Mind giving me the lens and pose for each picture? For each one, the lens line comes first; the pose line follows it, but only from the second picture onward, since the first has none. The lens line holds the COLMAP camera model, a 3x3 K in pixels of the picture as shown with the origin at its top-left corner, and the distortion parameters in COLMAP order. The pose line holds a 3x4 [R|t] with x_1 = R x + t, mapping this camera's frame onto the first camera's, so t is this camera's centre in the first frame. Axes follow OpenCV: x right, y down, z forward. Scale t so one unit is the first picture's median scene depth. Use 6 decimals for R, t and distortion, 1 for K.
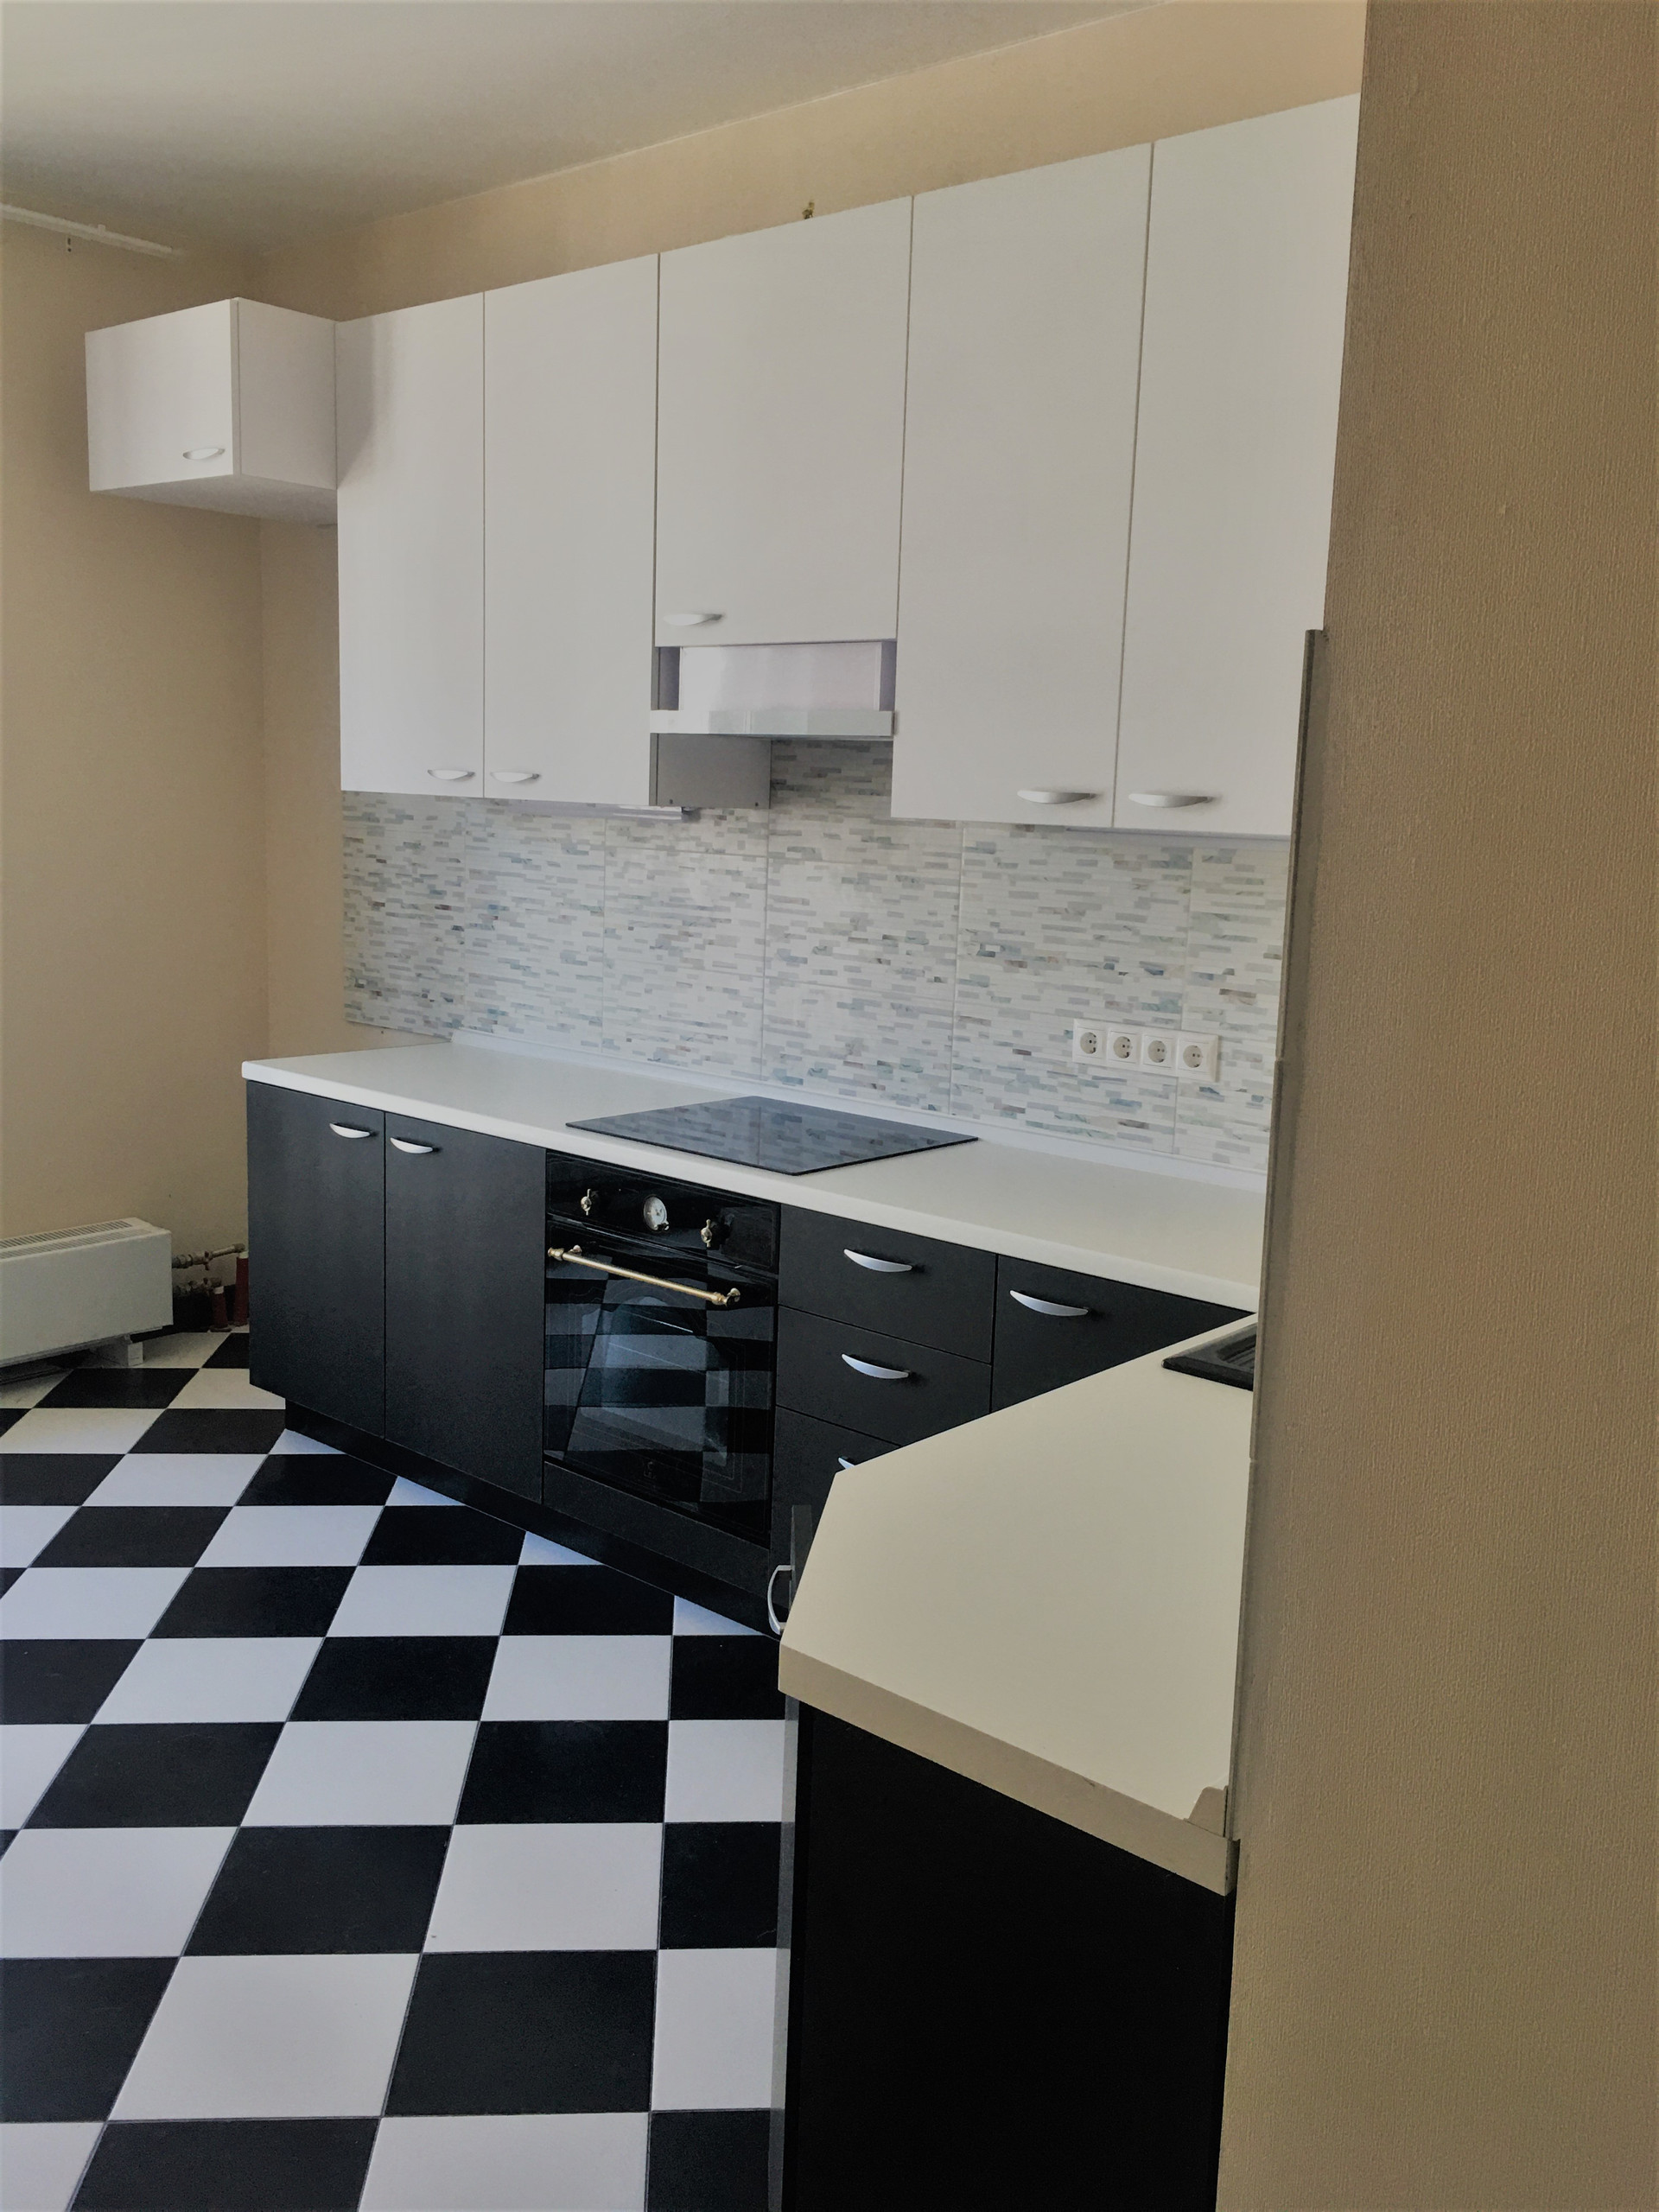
lens RADIAL K [[1904.7, 0, 834.7], [0, 1904.7, 1099.8], [0, 0, 1]] dist [0.043487, -0.001466]
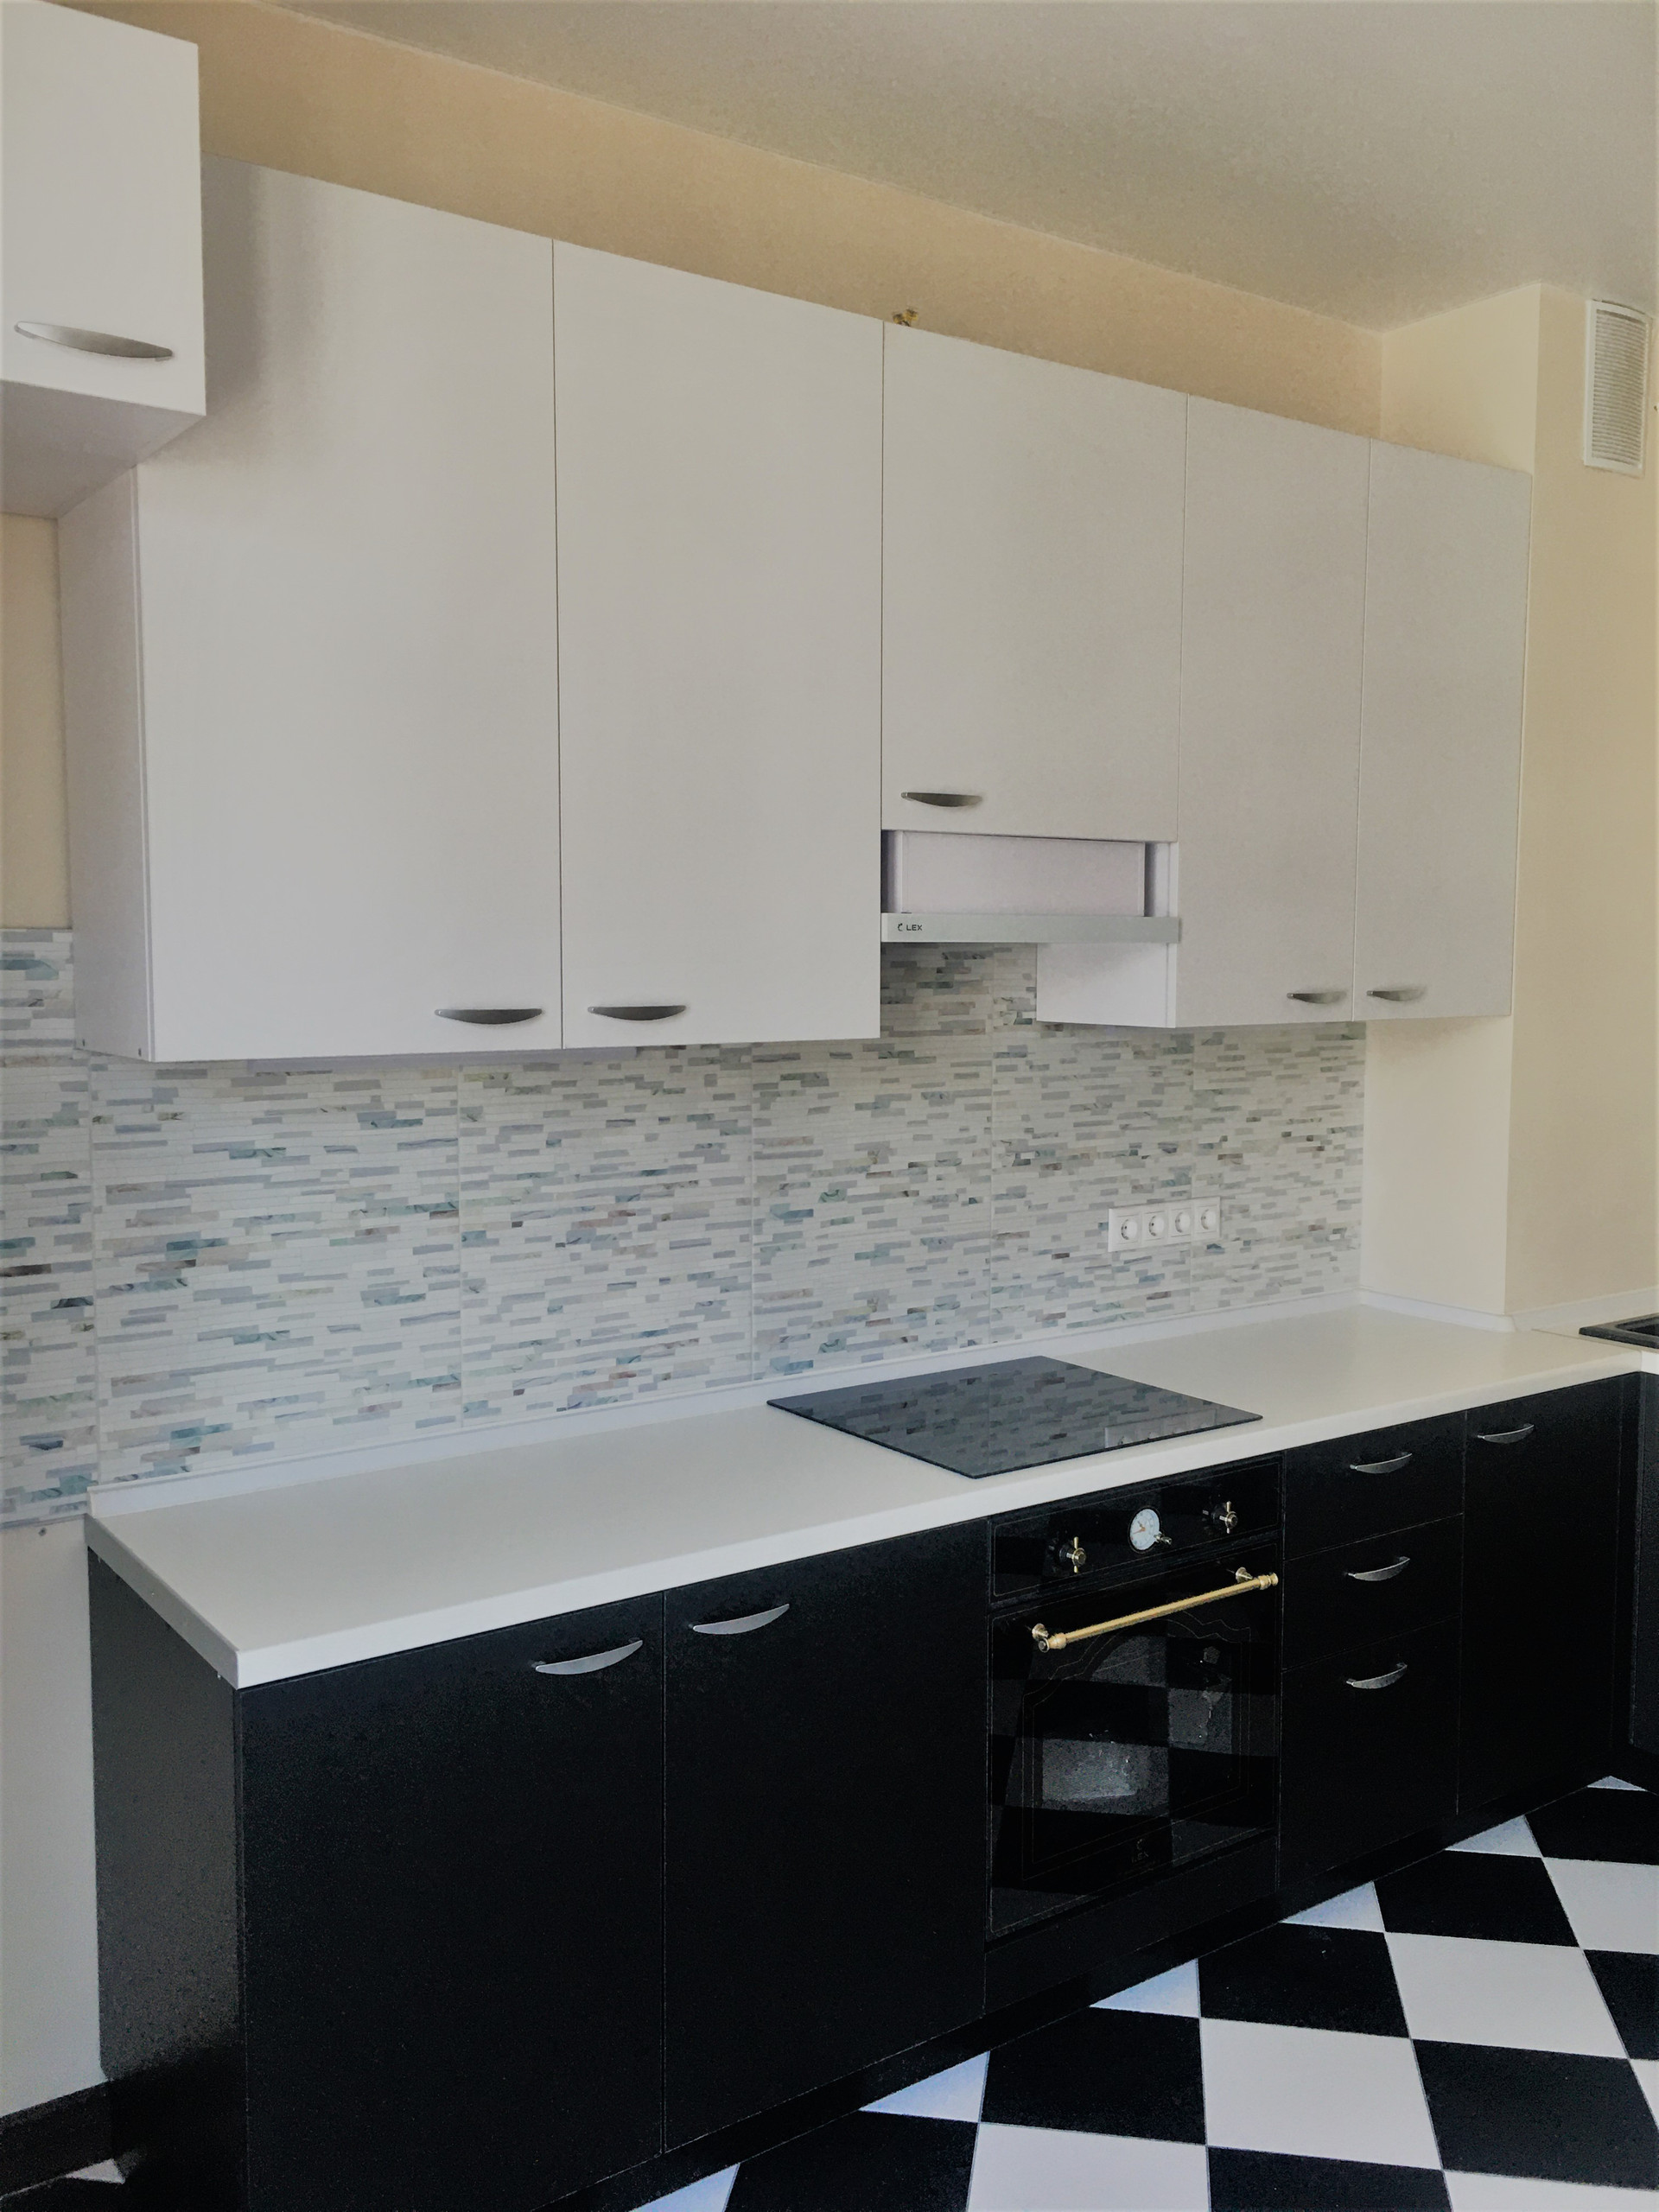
lens RADIAL K [[1904.7, 0, 835.2], [0, 1904.7, 1108.5], [0, 0, 1]] dist [0.043487, -0.001466]
pose [[0.213691, -0.121972, 0.969257, -0.806289], [0.160293, 0.983105, 0.088375, -0.190767], [-0.963661, 0.136480, 0.229632, 0.826246]]
